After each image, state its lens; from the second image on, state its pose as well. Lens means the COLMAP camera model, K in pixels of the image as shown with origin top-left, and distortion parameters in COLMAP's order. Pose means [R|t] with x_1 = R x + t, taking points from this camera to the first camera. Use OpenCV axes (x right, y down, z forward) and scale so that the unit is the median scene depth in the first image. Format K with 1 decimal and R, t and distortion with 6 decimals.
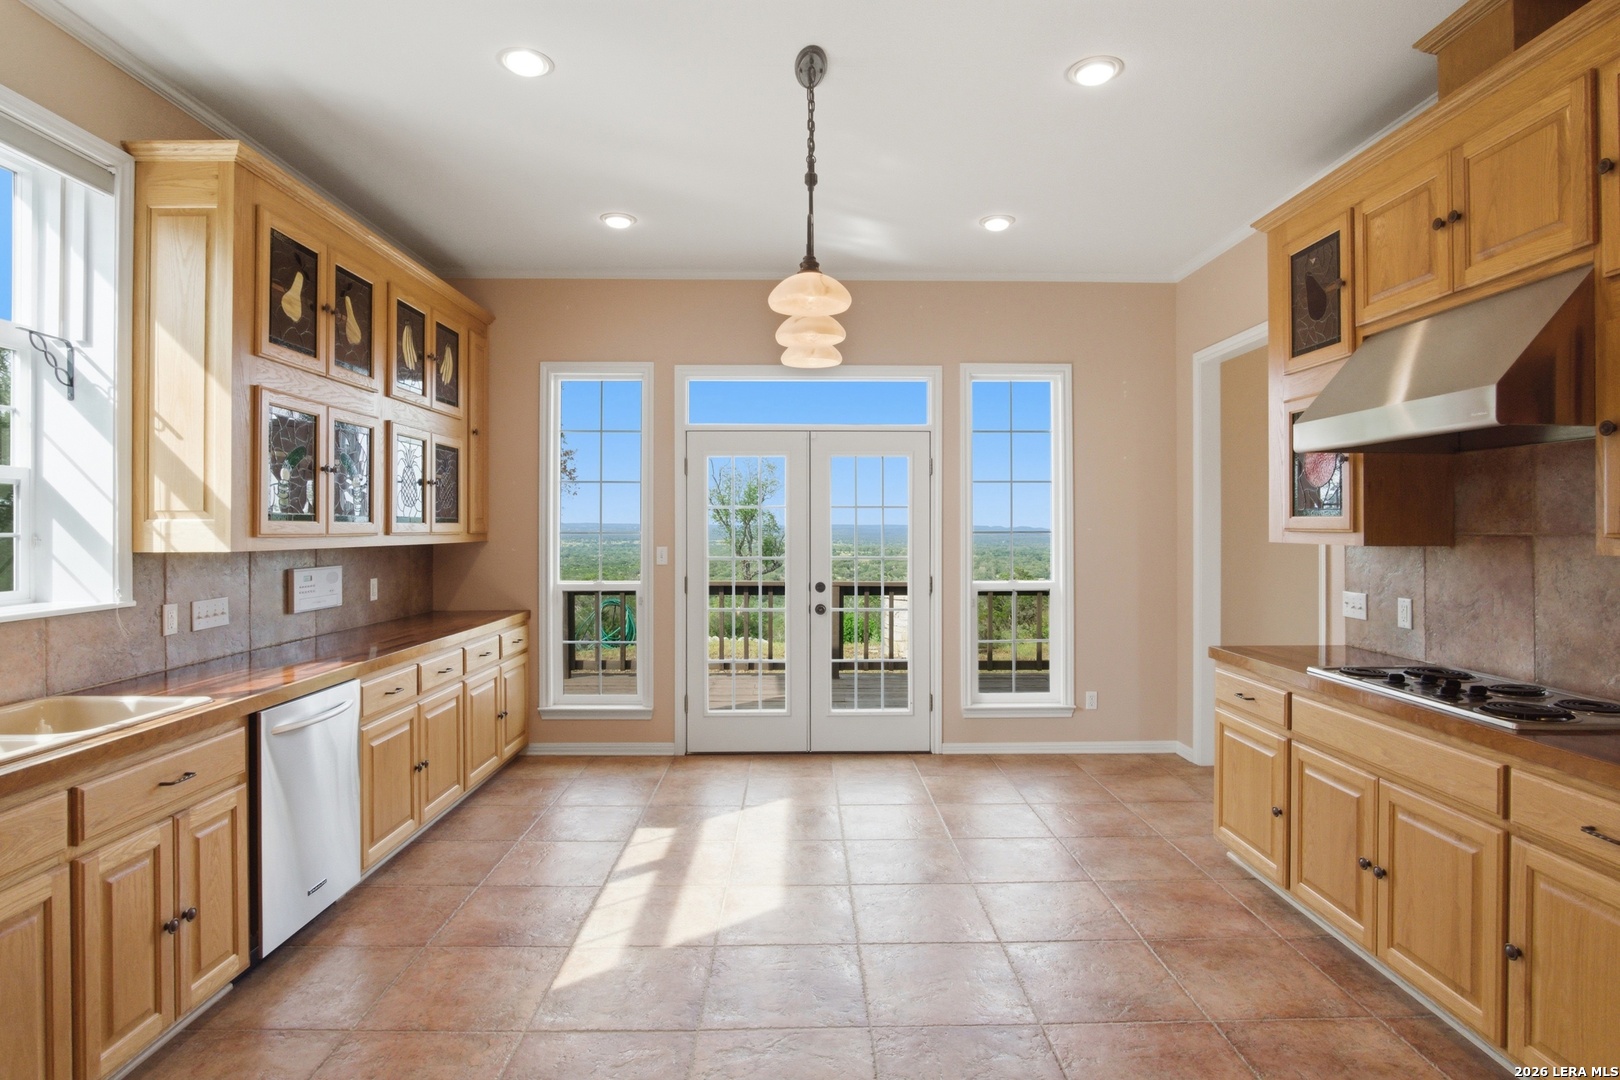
lens RADIAL K [[866.0, 0, 815.4], [0, 866.0, 528.8], [0, 0, 1]] dist [-0.025736, 0.001635]
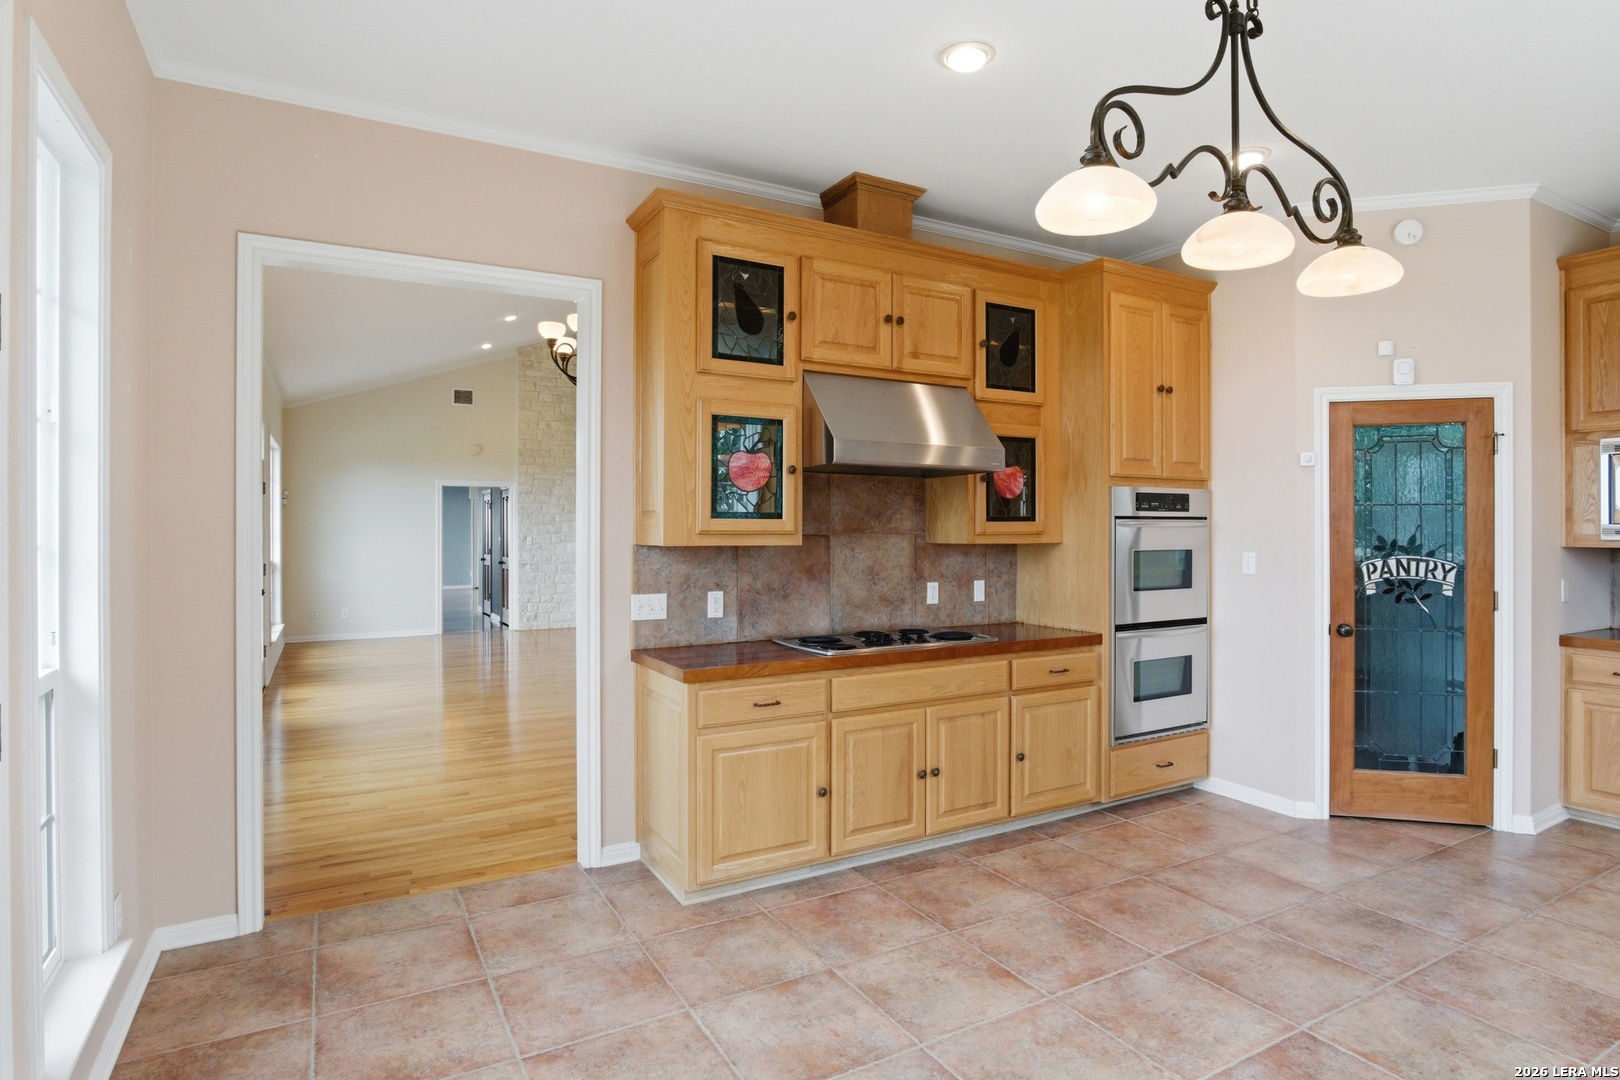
lens RADIAL K [[866.0, 0, 812.2], [0, 866.0, 529.3], [0, 0, 1]] dist [-0.025736, 0.001635]
pose [[-0.473332, 0.001306, 0.880883, -0.470233], [0.005670, 0.999983, 0.001564, -0.003913], [-0.880866, 0.005735, -0.473332, 1.718574]]
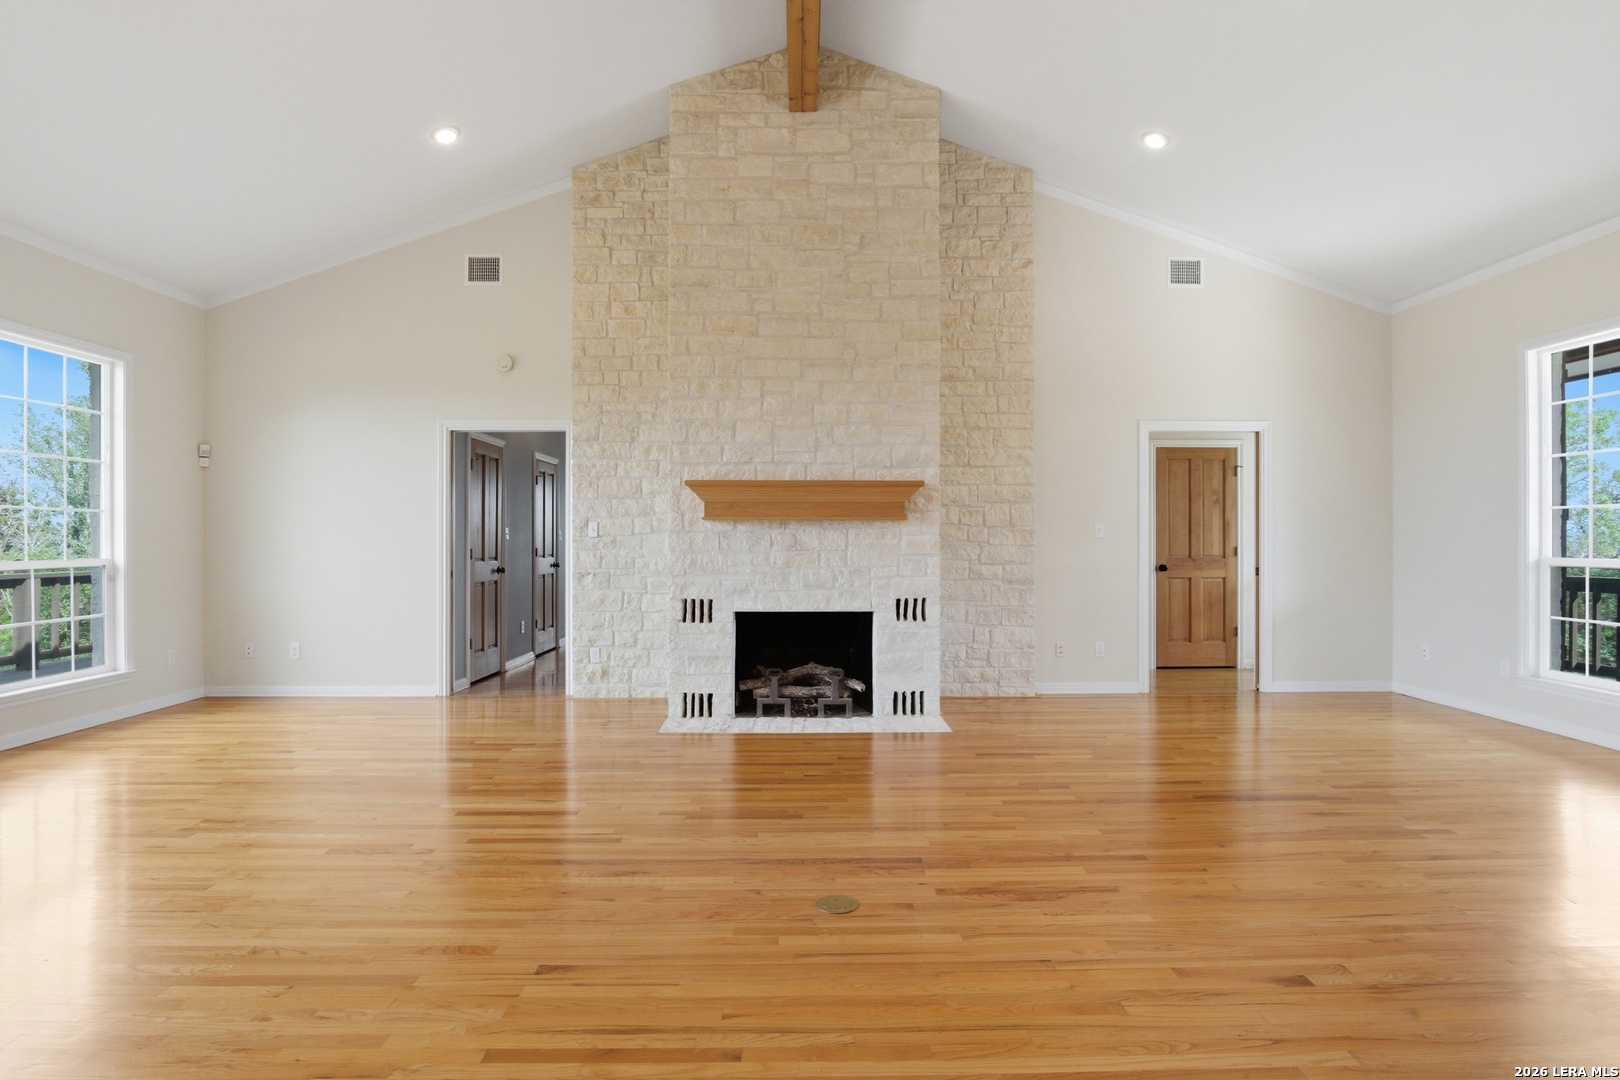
lens RADIAL K [[866.0, 0, 809.0], [0, 866.0, 542.1], [0, 0, 1]] dist [-0.025736, 0.001635]
pose [[0.003397, -0.002104, 0.999992, 0.192631], [0.005692, 0.999982, 0.002084, 0.022714], [-0.999978, 0.005685, 0.003409, 1.301900]]
